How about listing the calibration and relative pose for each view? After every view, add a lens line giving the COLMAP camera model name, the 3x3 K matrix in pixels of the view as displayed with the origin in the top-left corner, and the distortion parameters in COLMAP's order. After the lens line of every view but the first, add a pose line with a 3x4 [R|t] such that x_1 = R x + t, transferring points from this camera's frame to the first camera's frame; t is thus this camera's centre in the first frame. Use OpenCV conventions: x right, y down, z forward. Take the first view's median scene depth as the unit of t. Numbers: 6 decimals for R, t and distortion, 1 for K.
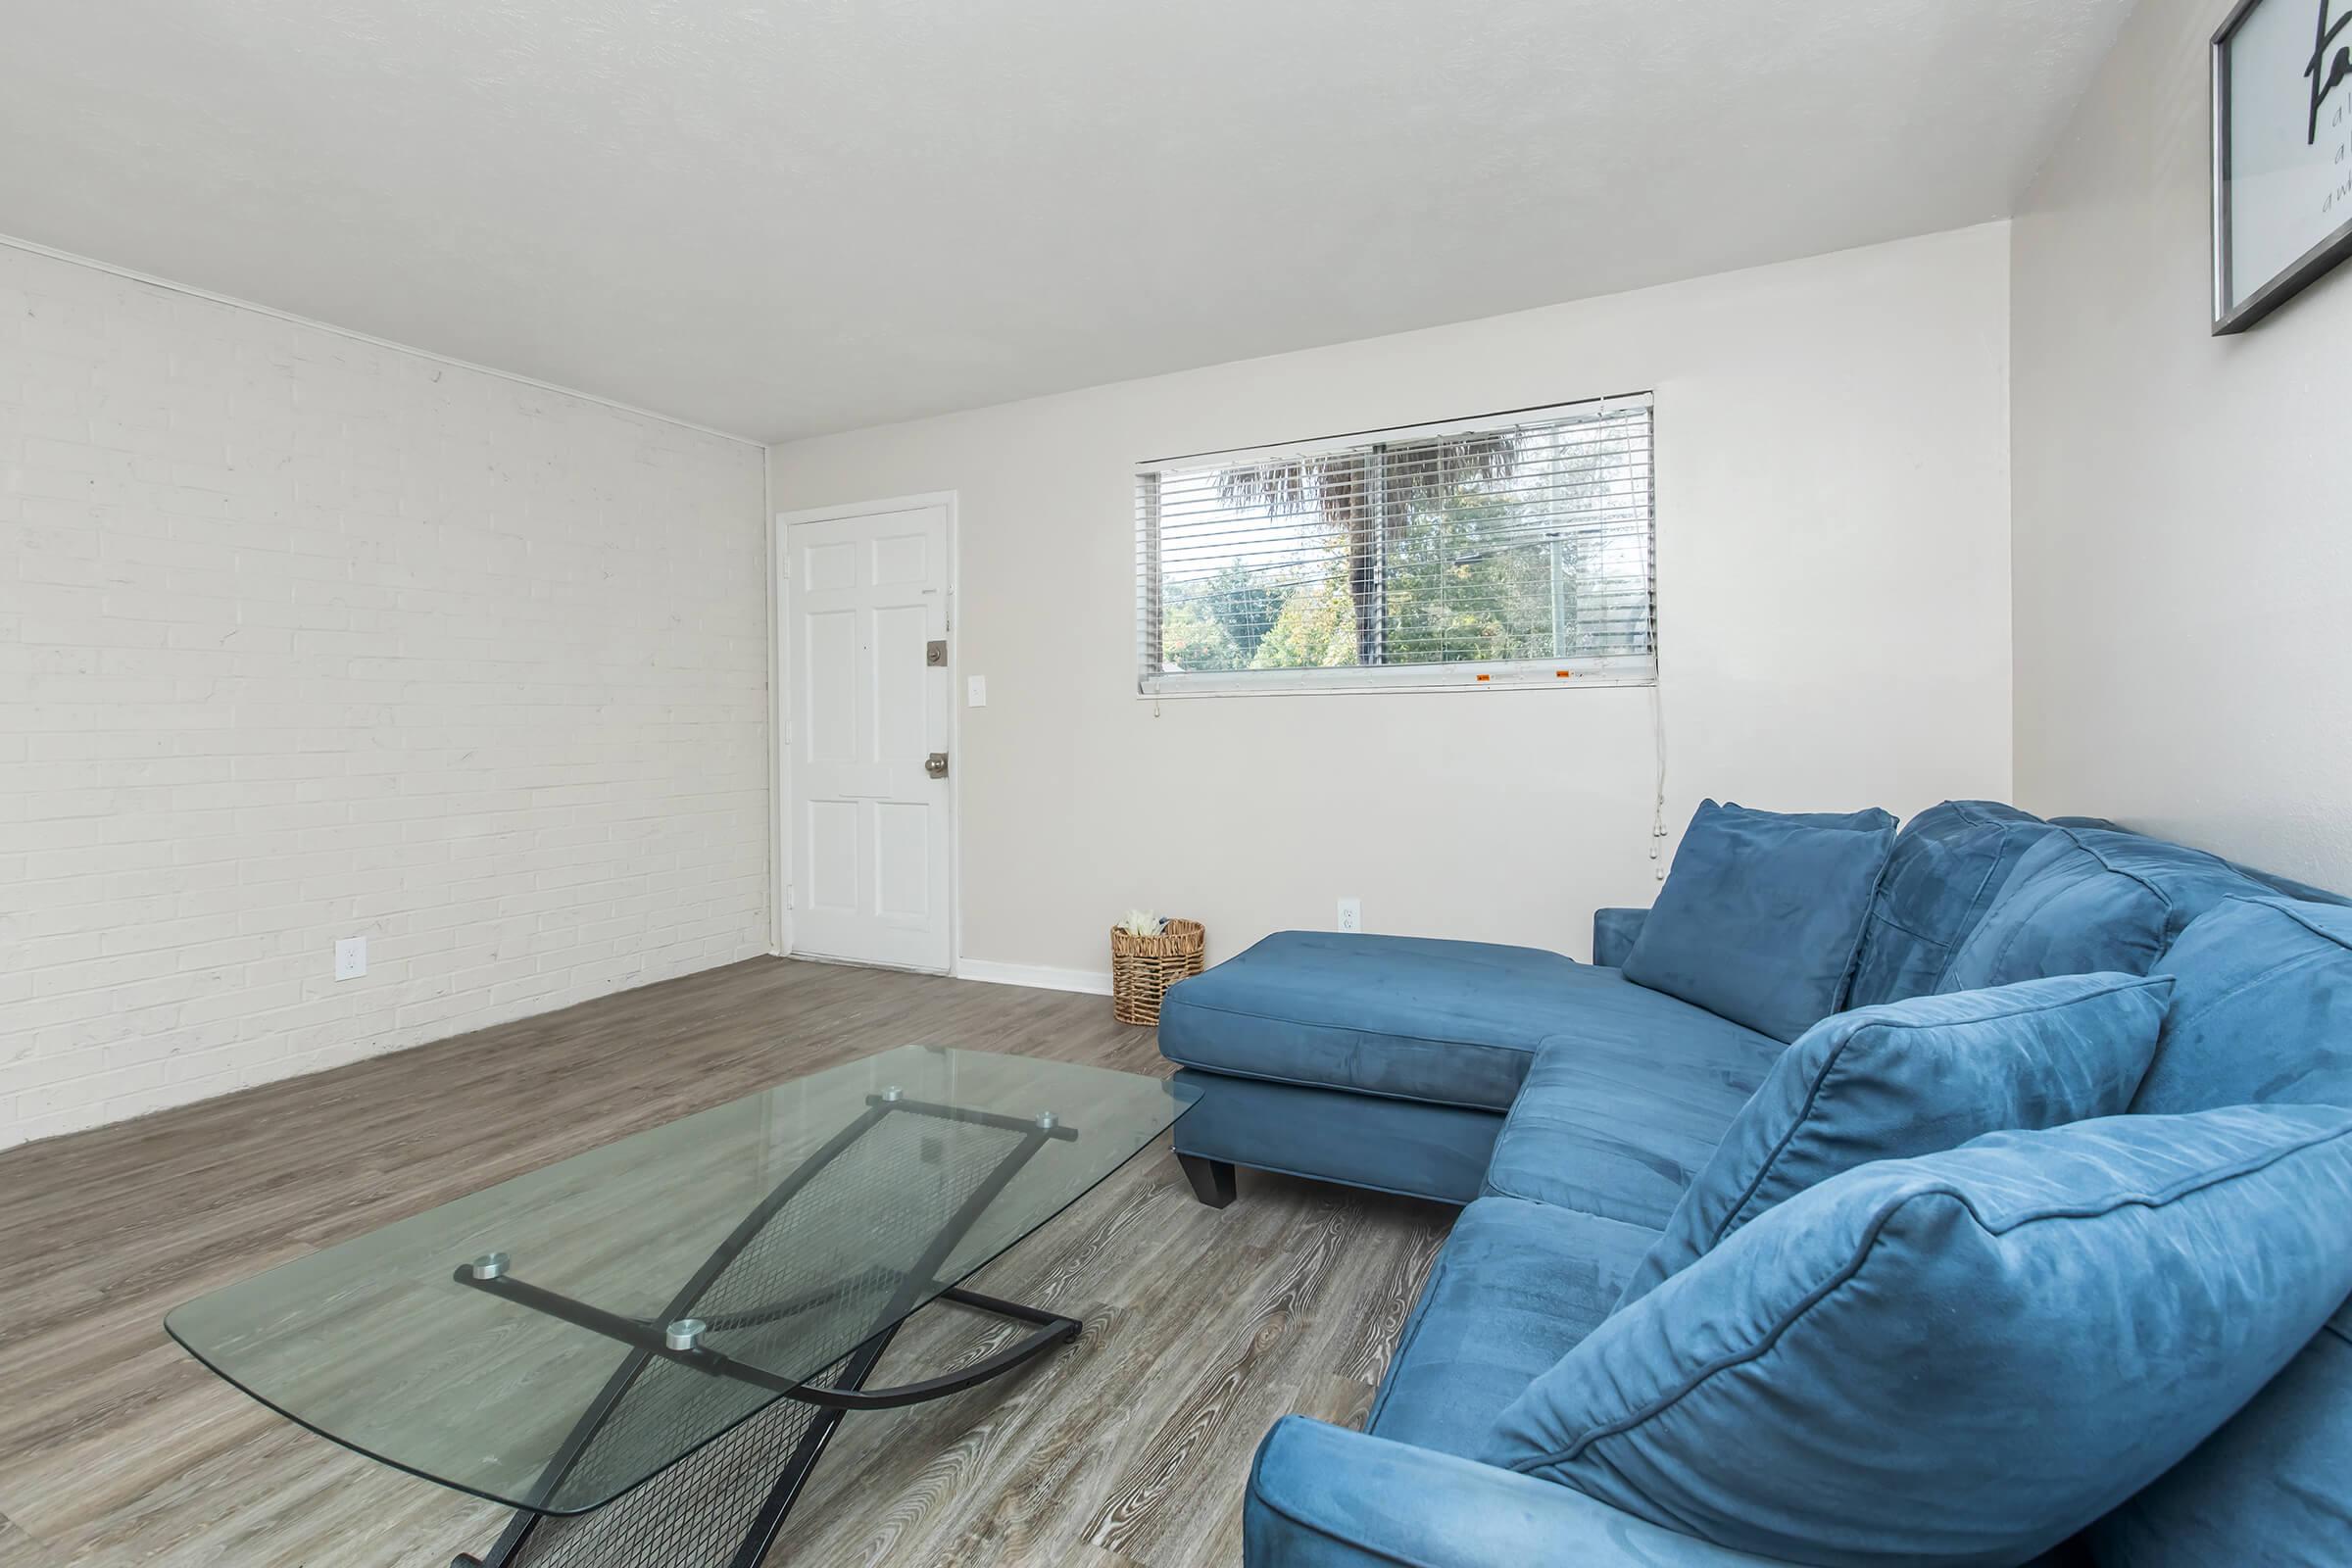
lens RADIAL K [[1085.1, 0, 1212.9], [0, 1085.1, 719.5], [0, 0, 1]] dist [0.002391, -0.000548]
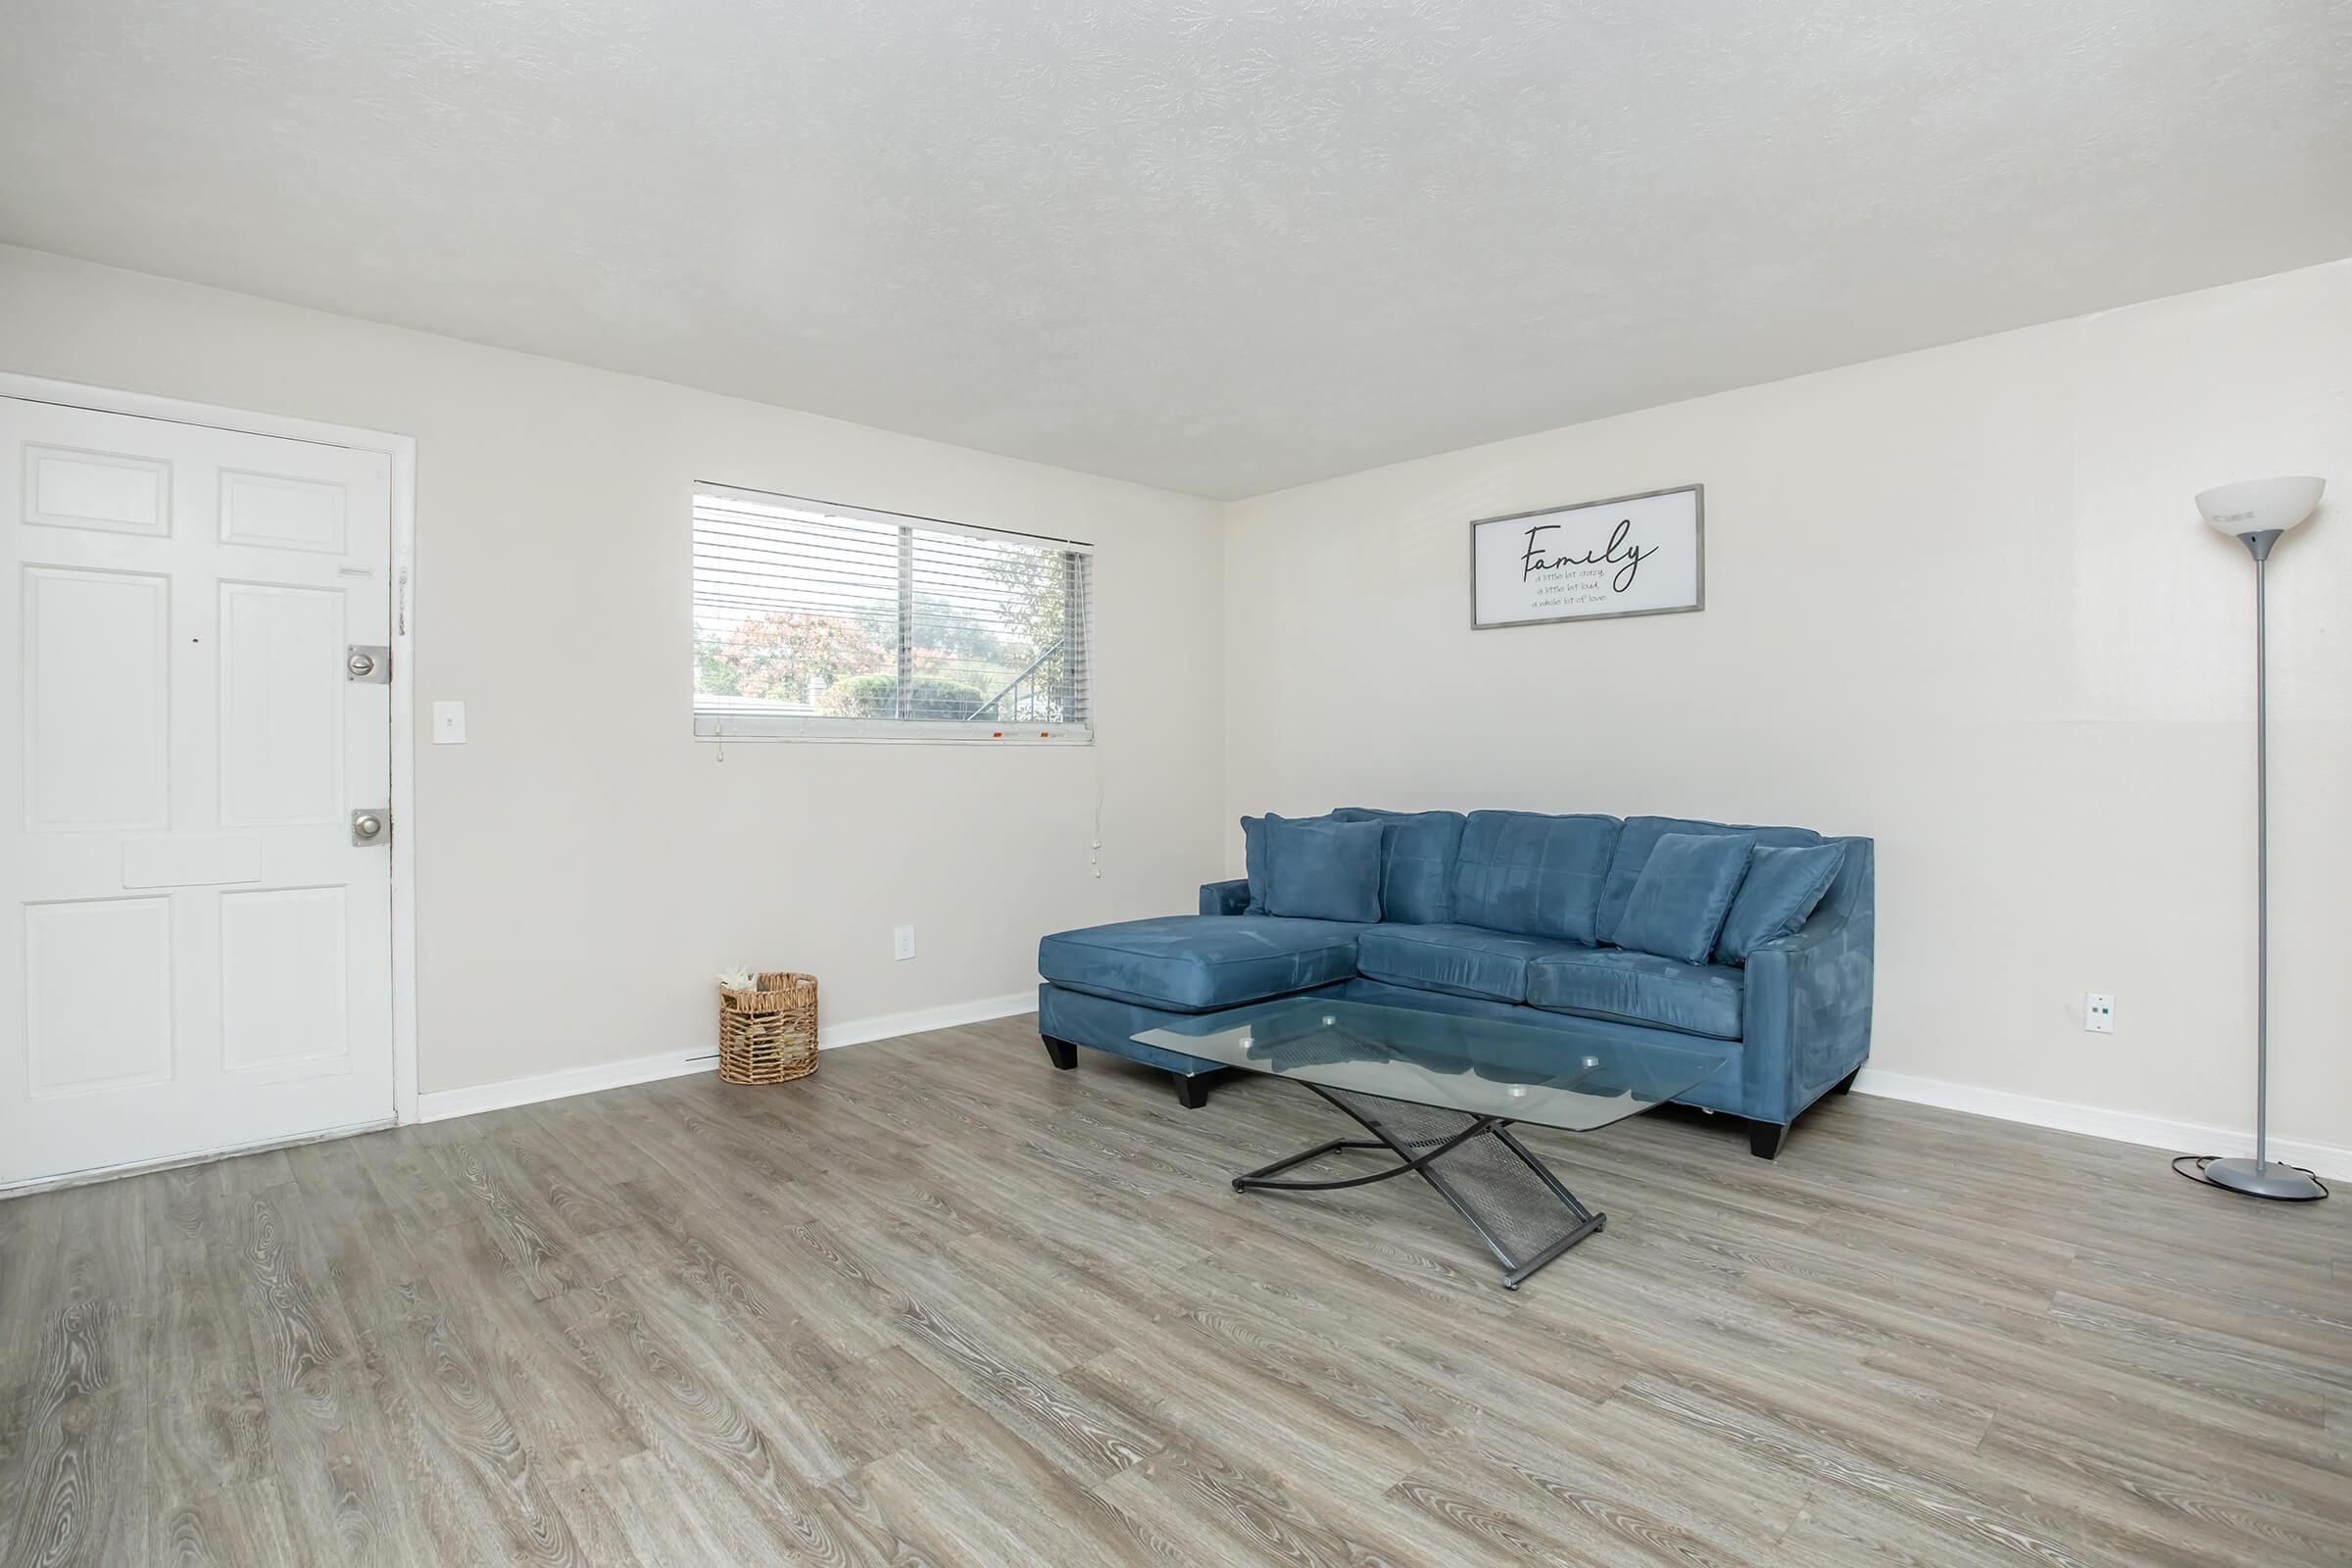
lens RADIAL K [[1162.3, 0, 1180.7], [0, 1162.3, 755.1], [0, 0, 1]] dist [-0.073101, 0.026061]
pose [[0.320107, 0.019902, 0.947172, -1.154569], [-0.004989, 0.999801, -0.019322, 0.012338], [-0.947368, 0.001460, 0.320142, 0.427305]]
